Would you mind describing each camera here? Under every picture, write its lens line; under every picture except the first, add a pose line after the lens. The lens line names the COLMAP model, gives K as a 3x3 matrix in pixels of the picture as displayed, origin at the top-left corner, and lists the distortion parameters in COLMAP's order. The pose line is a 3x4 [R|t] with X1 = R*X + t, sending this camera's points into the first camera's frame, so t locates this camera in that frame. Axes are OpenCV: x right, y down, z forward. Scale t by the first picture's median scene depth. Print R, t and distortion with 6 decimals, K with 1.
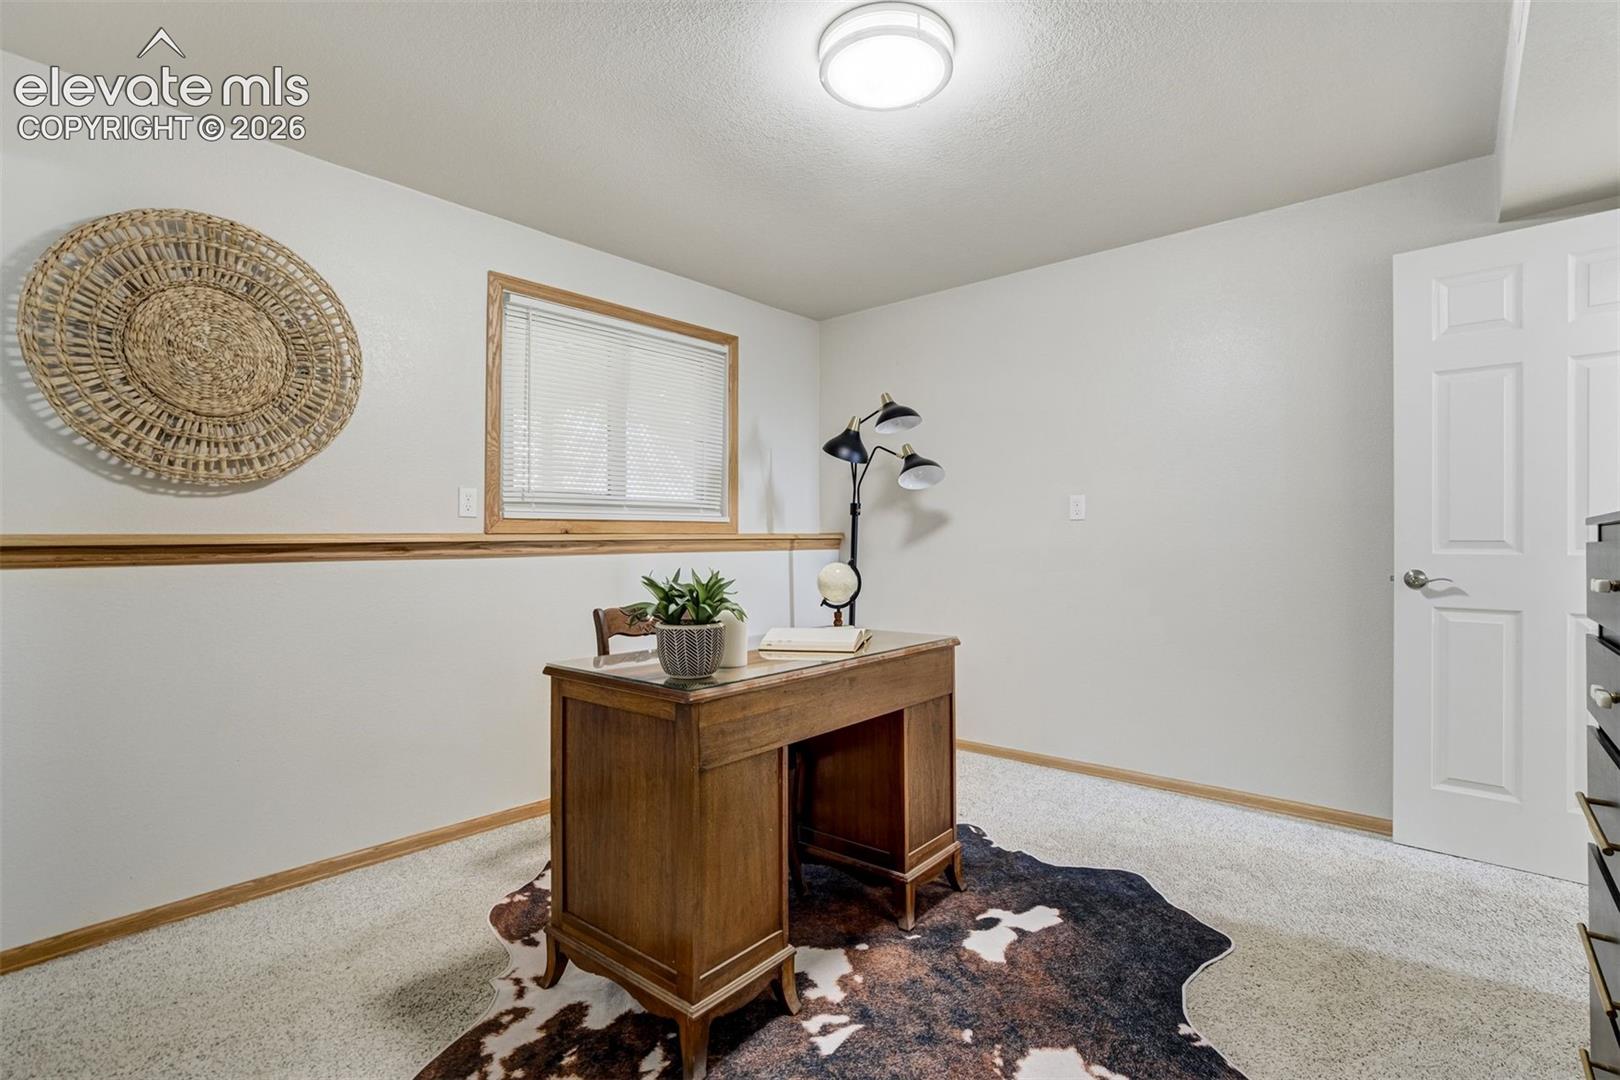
lens RADIAL K [[759.1, 0, 836.1], [0, 759.1, 545.5], [0, 0, 1]] dist [-0.054849, 0.027147]
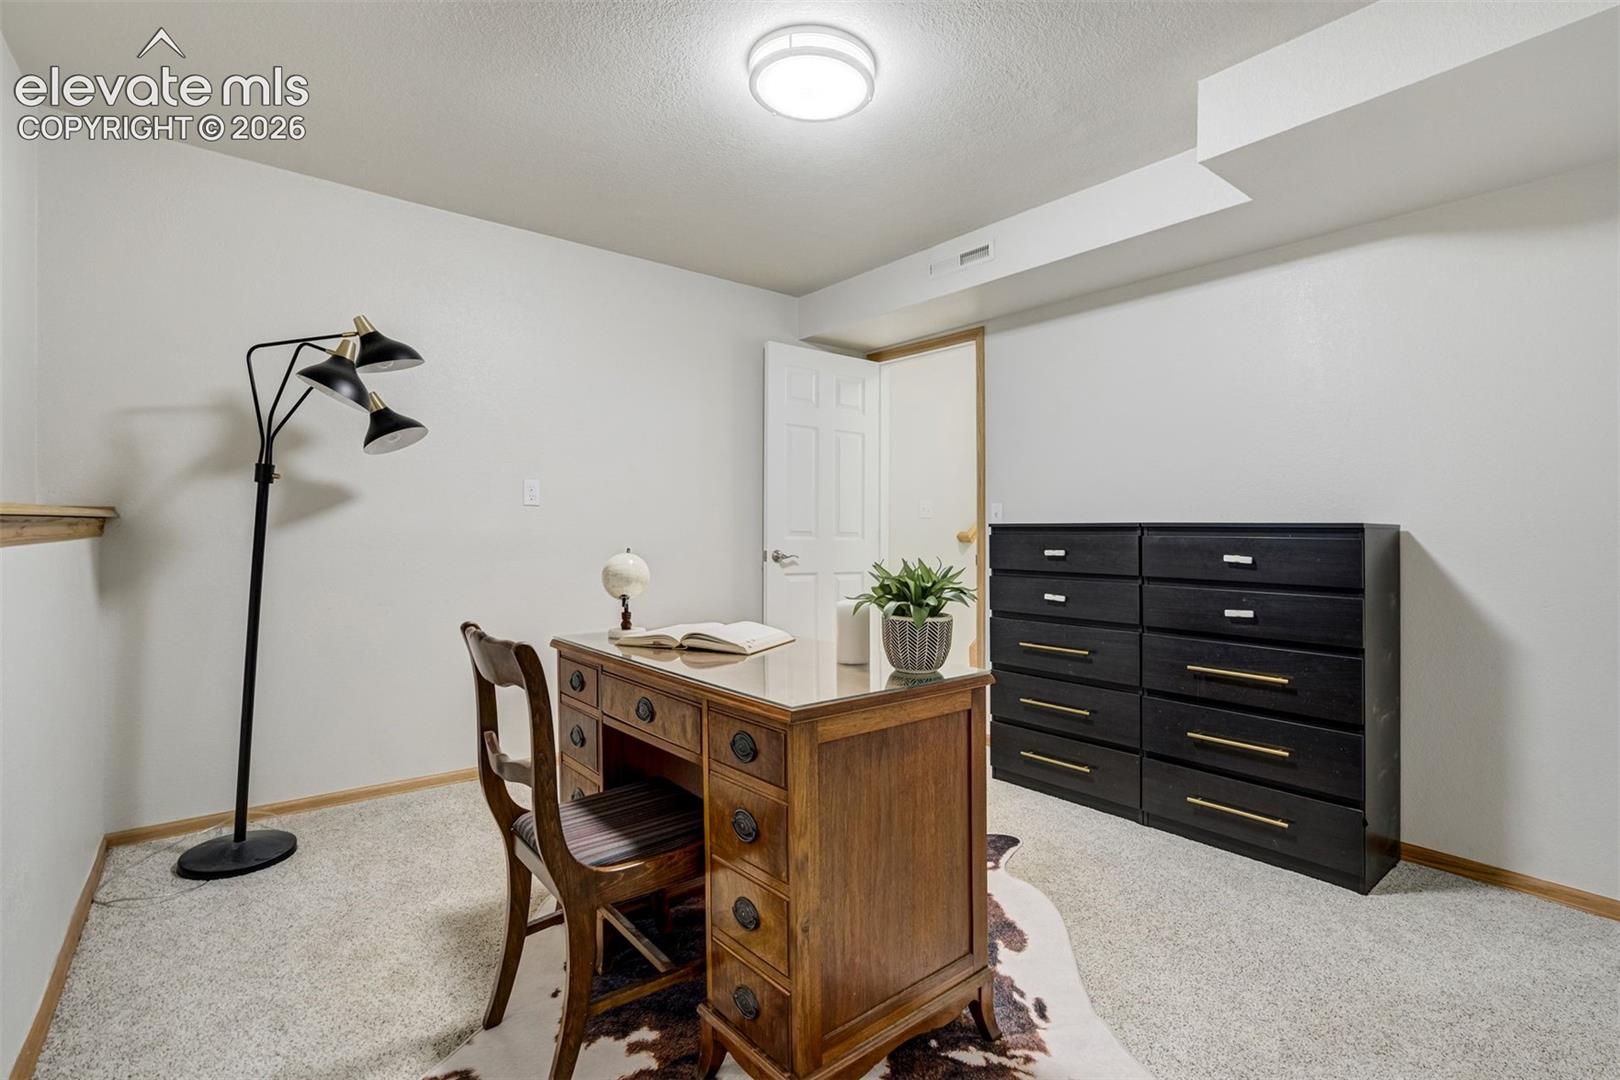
lens RADIAL K [[759.1, 0, 836.1], [0, 759.1, 545.5], [0, 0, 1]] dist [-0.054849, 0.027147]
pose [[0.171594, -0.010782, 0.985109, -0.764969], [-0.005506, 0.999914, 0.011903, 0.004379], [-0.985152, -0.007467, 0.171520, 0.625336]]
